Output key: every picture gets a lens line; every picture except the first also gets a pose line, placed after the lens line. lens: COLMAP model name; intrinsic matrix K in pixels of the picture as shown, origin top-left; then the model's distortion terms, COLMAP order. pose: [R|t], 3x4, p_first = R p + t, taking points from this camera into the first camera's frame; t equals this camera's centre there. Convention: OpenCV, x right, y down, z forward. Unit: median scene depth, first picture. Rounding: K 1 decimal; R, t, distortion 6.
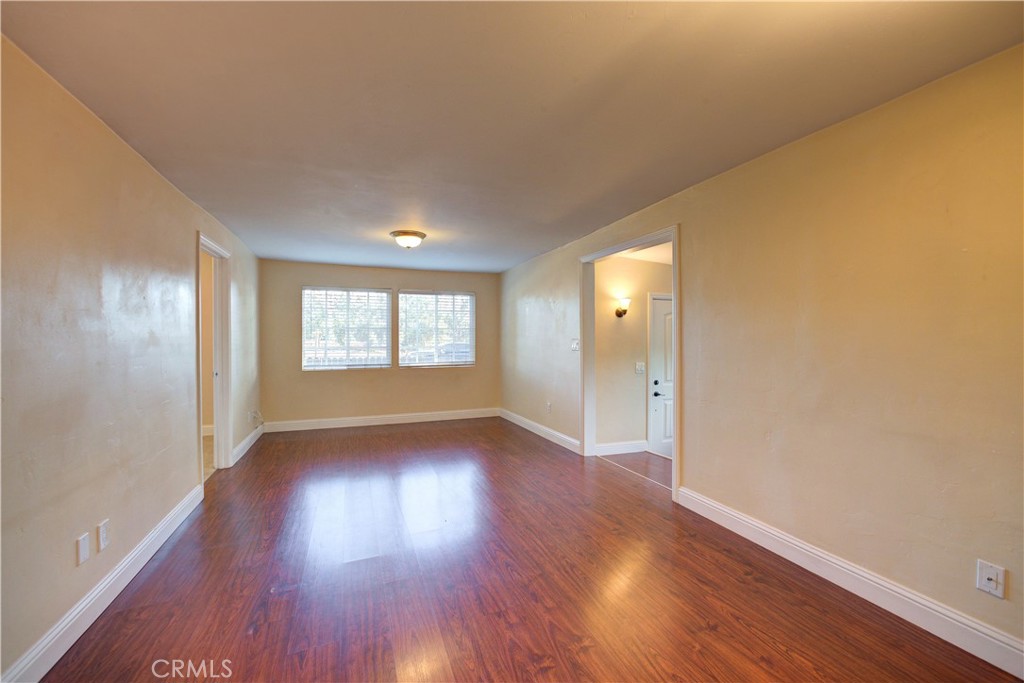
lens RADIAL K [[411.4, 0, 509.4], [0, 411.4, 338.4], [0, 0, 1]] dist [-0.020647, 0.000155]
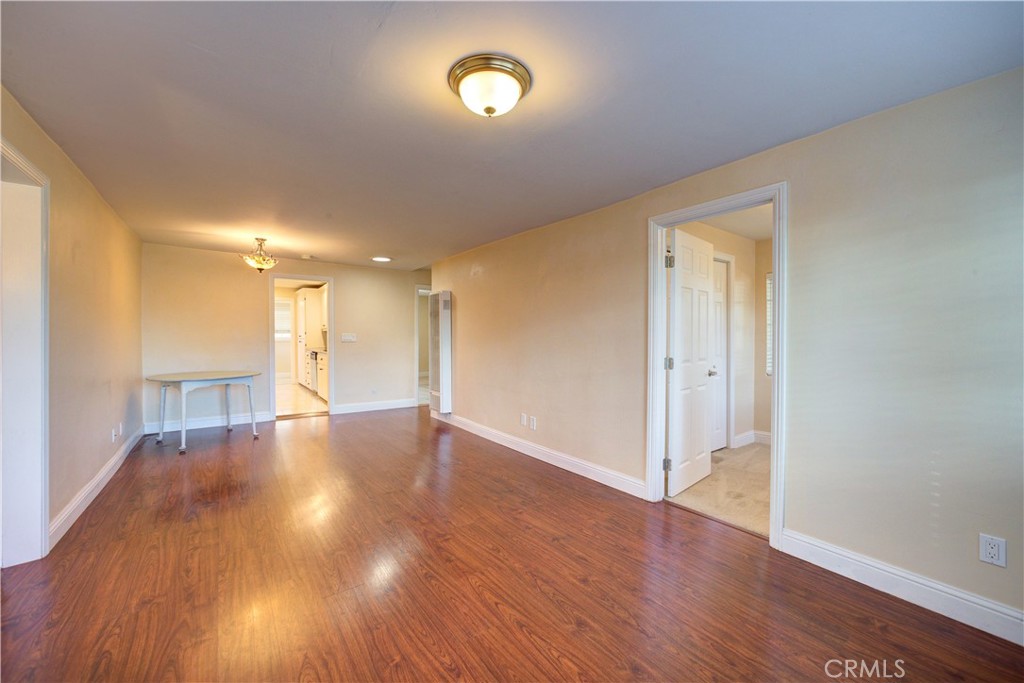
lens RADIAL K [[405.1, 0, 514.5], [0, 405.1, 338.8], [0, 0, 1]] dist [-0.021528, 0.008828]
pose [[-0.966977, 0.003765, -0.254836, -0.126491], [0.000377, 0.999911, 0.013341, 0.002714], [0.254864, 0.012805, -0.966892, 1.075757]]
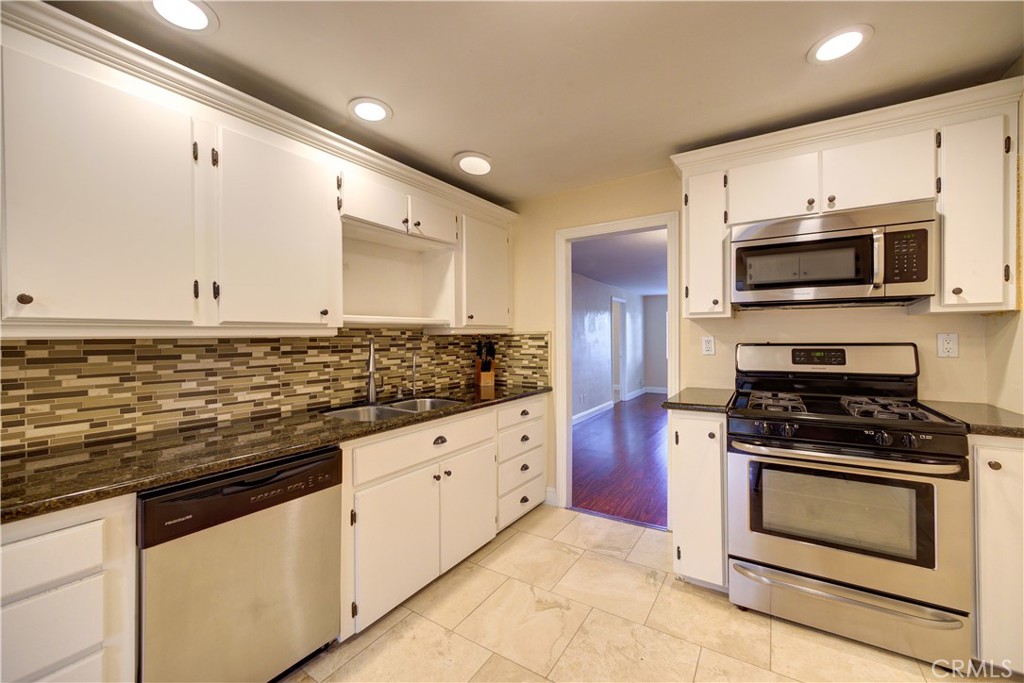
lens RADIAL K [[405.1, 0, 514.5], [0, 405.1, 338.8], [0, 0, 1]] dist [-0.021528, 0.008828]
pose [[0.592284, -0.001896, -0.805727, 0.494988], [-0.000044, 0.999997, -0.002386, -0.003349], [0.805729, 0.001448, 0.592282, -0.534650]]
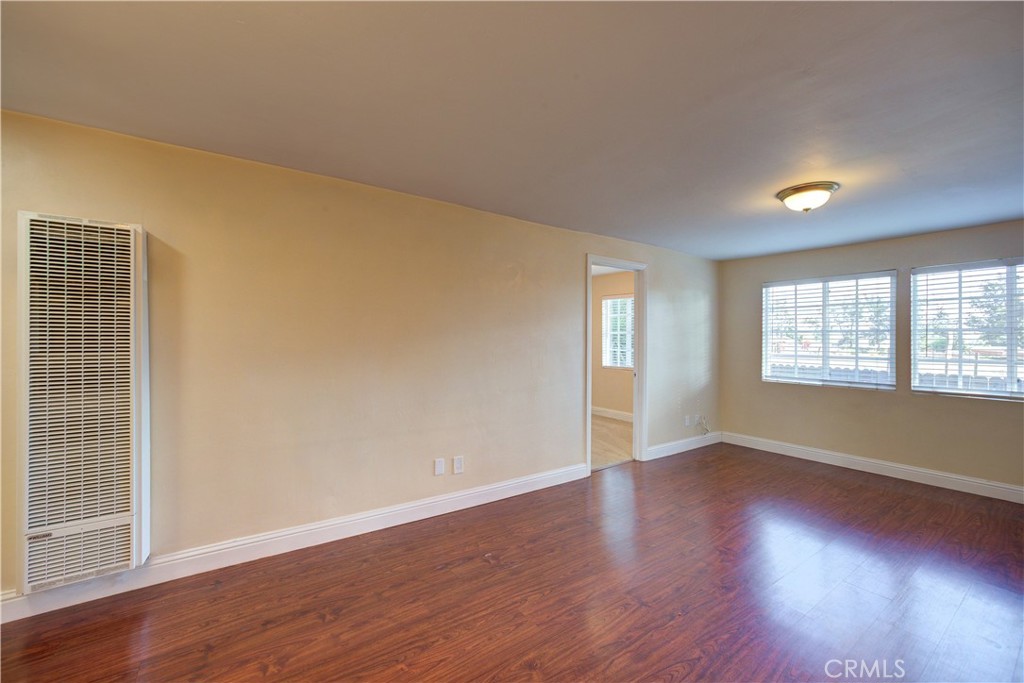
lens RADIAL K [[411.4, 0, 509.4], [0, 411.4, 338.4], [0, 0, 1]] dist [-0.020647, 0.000155]
pose [[0.230926, -0.002955, -0.972967, 0.221644], [-0.008350, 0.999953, -0.005019, -0.003248], [0.972935, 0.009283, 0.230891, 0.286355]]
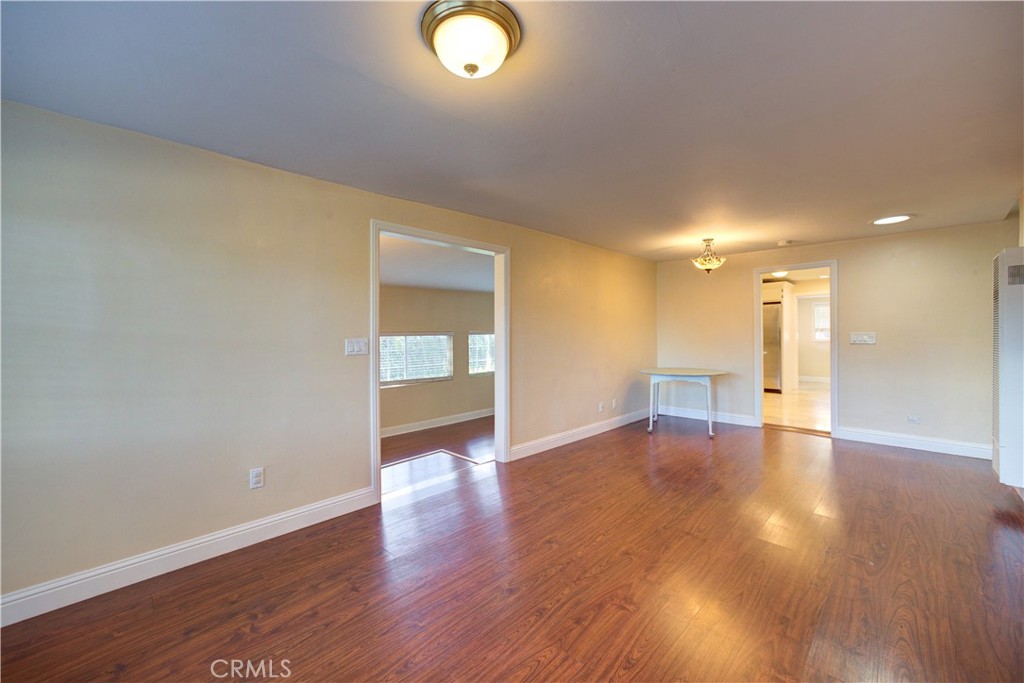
lens RADIAL K [[407.7, 0, 509.6], [0, 407.7, 338.1], [0, 0, 1]] dist [-0.010582, 0.009057]
pose [[-0.397733, -0.002838, 0.917497, -0.441248], [0.013722, 0.999865, 0.009042, -0.001959], [-0.917399, 0.016186, -0.397640, 0.851485]]
